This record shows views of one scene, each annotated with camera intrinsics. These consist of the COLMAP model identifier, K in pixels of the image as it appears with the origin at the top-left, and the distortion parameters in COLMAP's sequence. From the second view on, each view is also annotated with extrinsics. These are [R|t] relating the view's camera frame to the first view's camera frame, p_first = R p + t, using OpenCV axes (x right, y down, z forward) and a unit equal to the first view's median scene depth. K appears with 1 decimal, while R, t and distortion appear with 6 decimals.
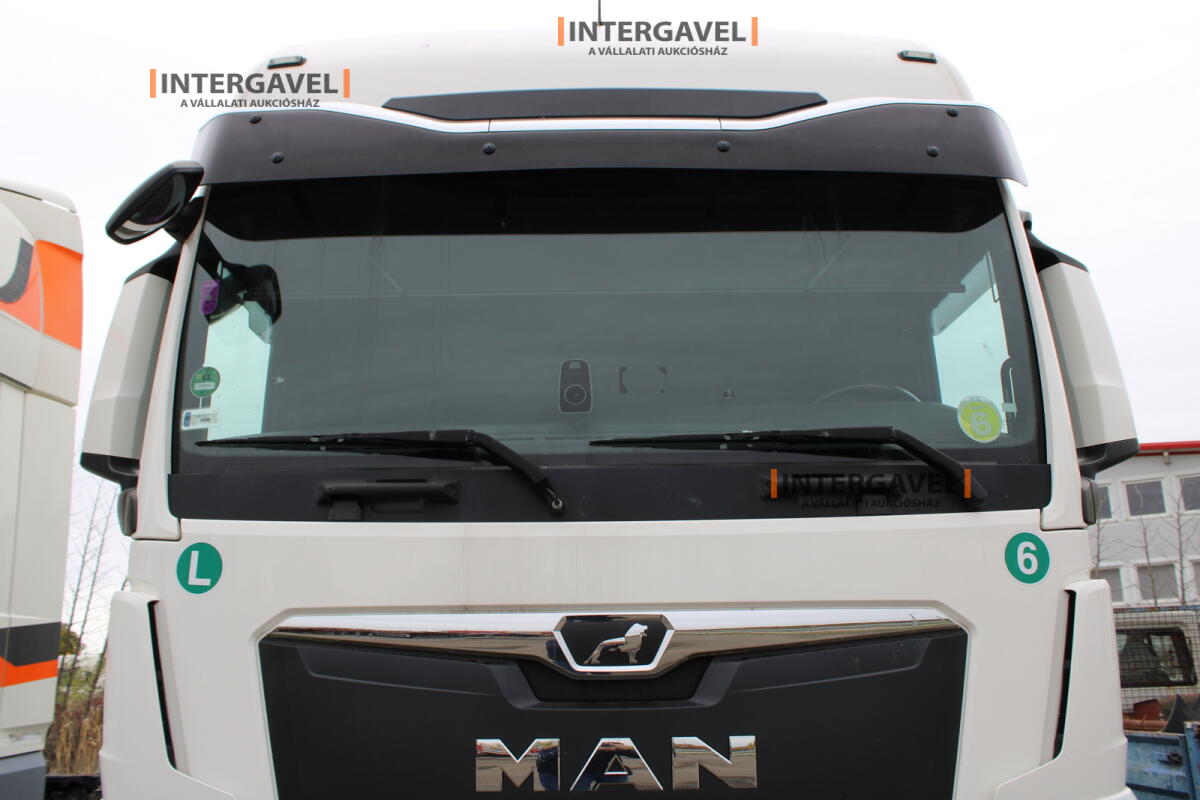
lens RADIAL K [[1064.9, 0, 595.1], [0, 1064.9, 404.4], [0, 0, 1]] dist [-0.154746, 0.150796]
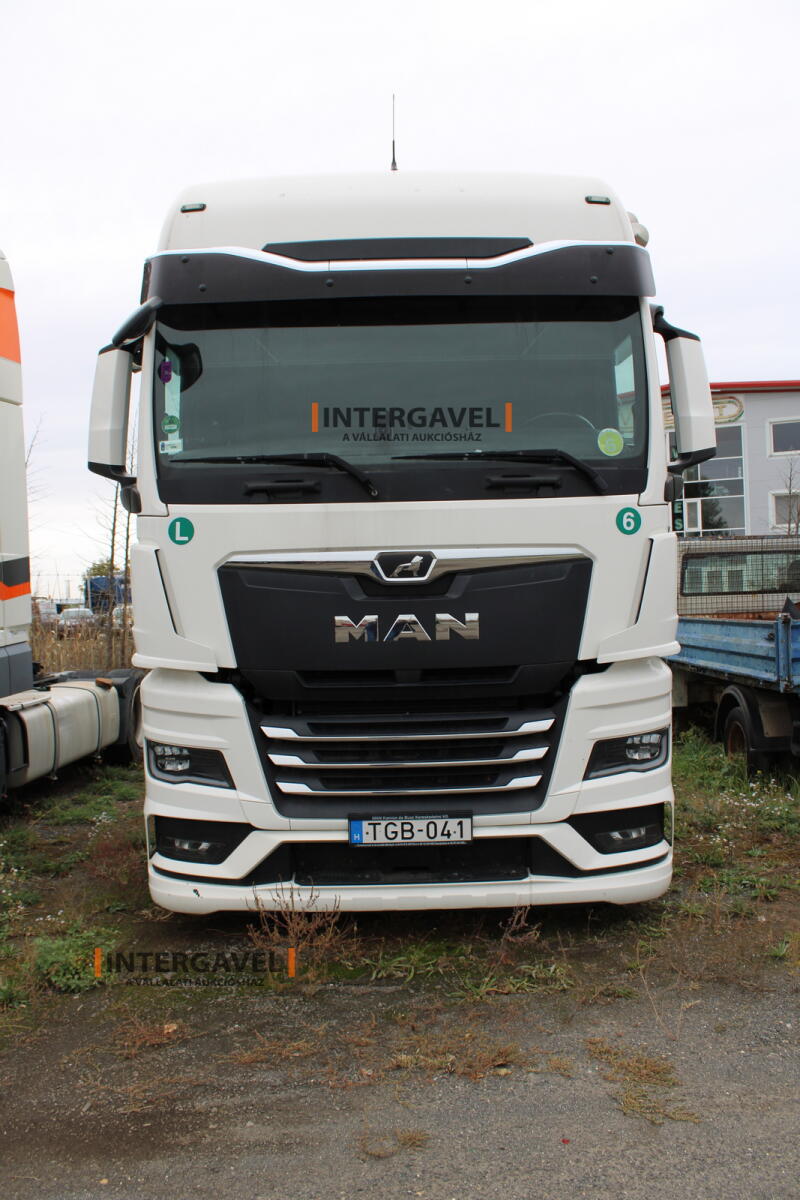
lens RADIAL K [[1004.7, 0, 398.0], [0, 1004.7, 619.7], [0, 0, 1]] dist [-0.164495, 0.148528]
pose [[0.999922, -0.011799, 0.004198, -0.004478], [0.010119, 0.958694, 0.284259, -0.188255], [-0.007379, -0.284195, 0.958738, -0.731584]]
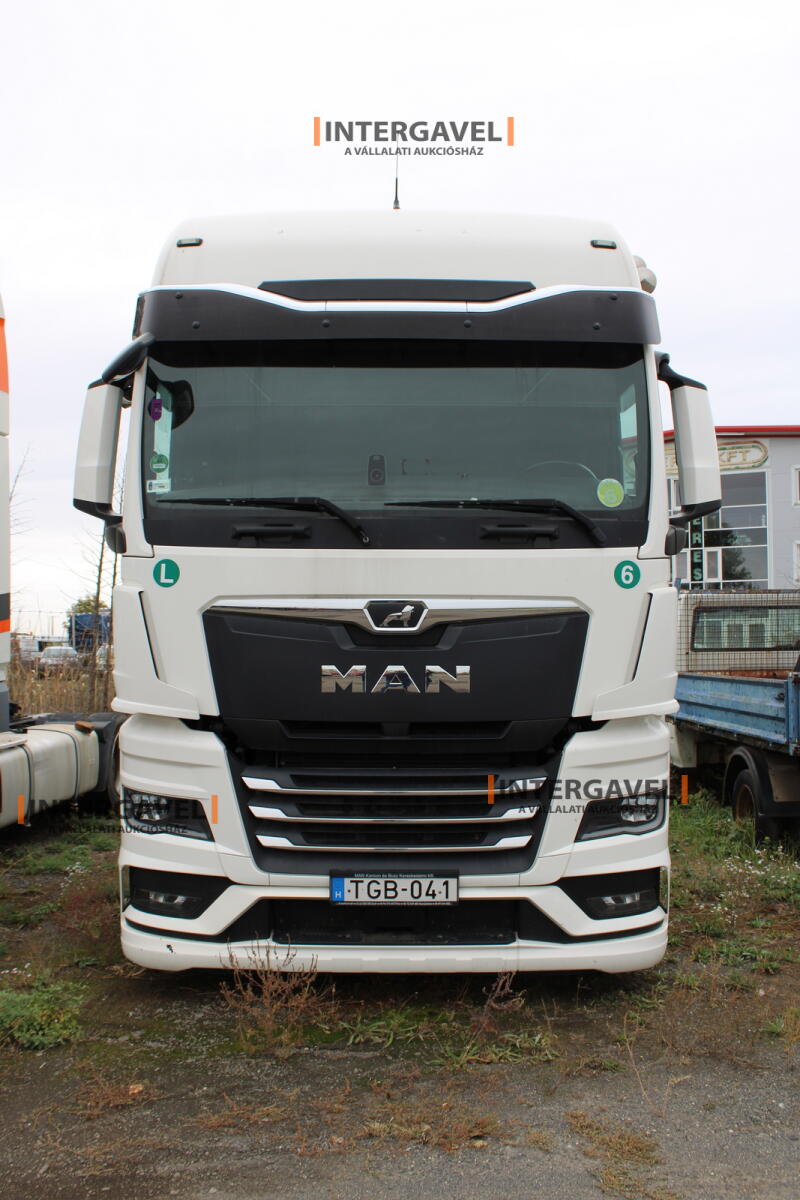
lens RADIAL K [[1064.9, 0, 396.6], [0, 1064.9, 623.1], [0, 0, 1]] dist [-0.154746, 0.150796]
pose [[0.999899, 0.014215, 0.000102, 0.018170], [-0.013809, 0.969603, 0.244292, -0.207582], [0.003373, -0.244269, 0.969702, -0.777482]]
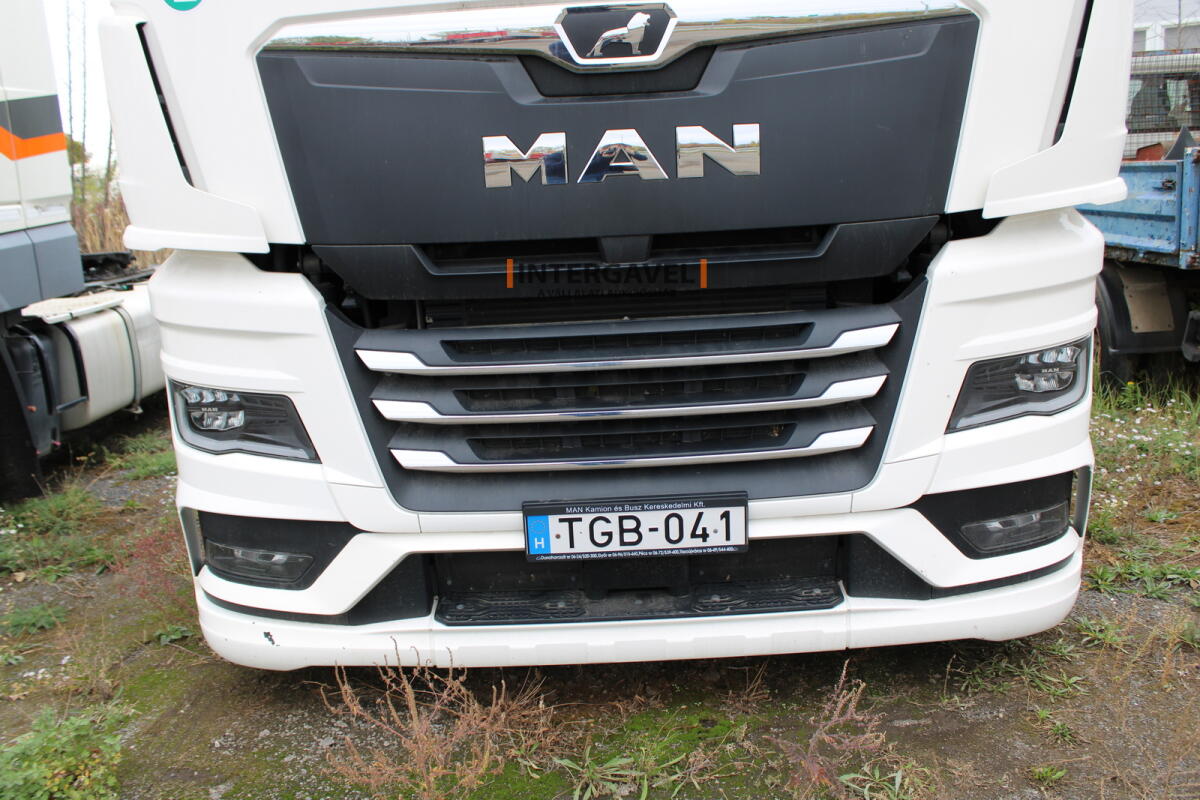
lens RADIAL K [[1064.9, 0, 595.1], [0, 1064.9, 404.4], [0, 0, 1]] dist [-0.154746, 0.150796]
pose [[0.999263, -0.035162, -0.015401, 0.001129], [0.038292, 0.884743, 0.464504, 0.073955], [-0.002707, -0.464751, 0.885437, -0.018738]]
